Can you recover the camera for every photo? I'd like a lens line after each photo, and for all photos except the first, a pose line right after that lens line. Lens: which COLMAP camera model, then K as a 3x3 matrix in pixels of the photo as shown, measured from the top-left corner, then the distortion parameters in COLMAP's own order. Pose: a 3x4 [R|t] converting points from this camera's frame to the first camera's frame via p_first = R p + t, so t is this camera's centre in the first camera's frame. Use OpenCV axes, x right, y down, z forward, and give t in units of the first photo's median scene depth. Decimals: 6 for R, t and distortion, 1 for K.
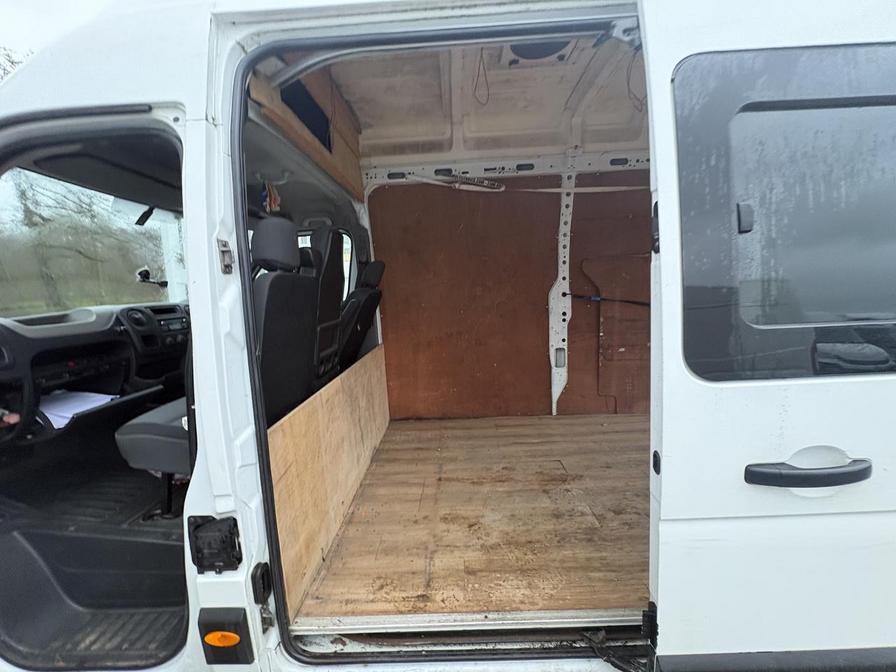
lens RADIAL K [[354.7, 0, 447.3], [0, 354.7, 336.5], [0, 0, 1]] dist [-0.000027, 0.000023]
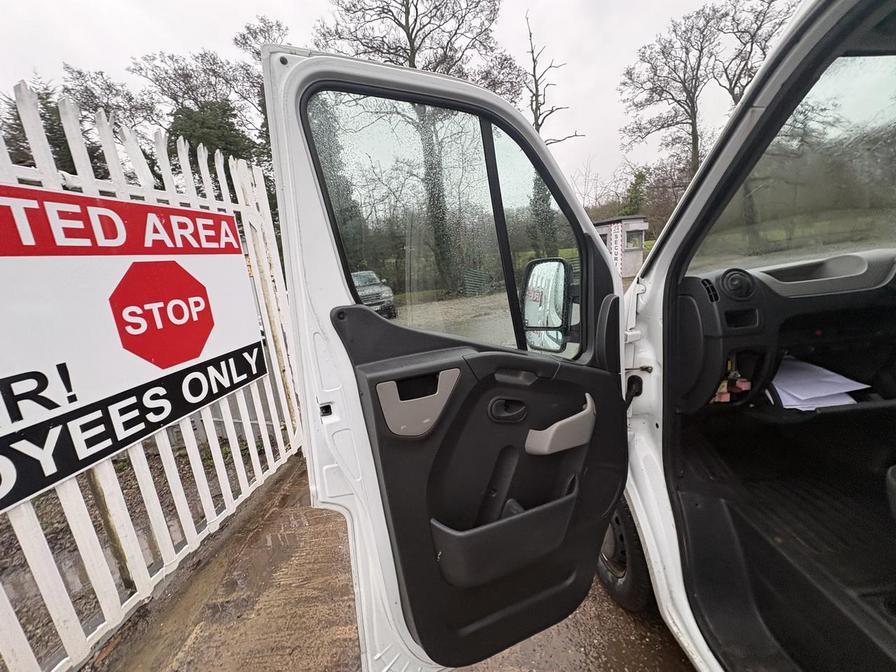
lens RADIAL K [[354.7, 0, 447.3], [0, 354.7, 336.5], [0, 0, 1]] dist [-0.000027, 0.000023]
pose [[0.056065, 0.222693, -0.973275, -0.411788], [-0.028282, 0.974772, 0.221406, -0.065391], [0.998026, 0.015113, 0.060949, 0.187796]]
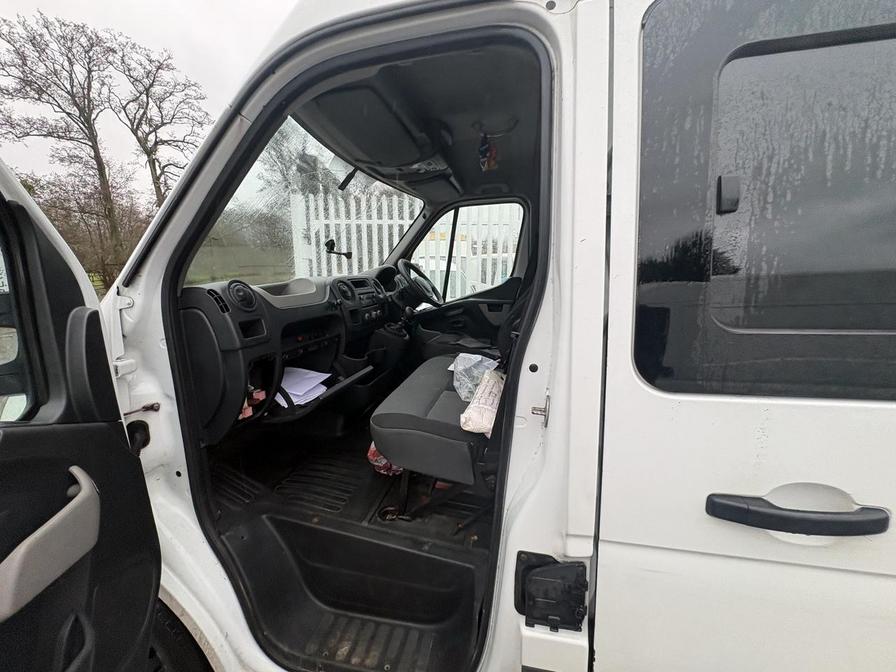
lens RADIAL K [[354.7, 0, 447.3], [0, 354.7, 336.5], [0, 0, 1]] dist [-0.000027, 0.000023]
pose [[0.982994, 0.055733, -0.174978, -0.582888], [-0.047198, 0.997501, 0.052566, 0.007171], [0.177471, -0.043413, 0.983168, 0.181088]]
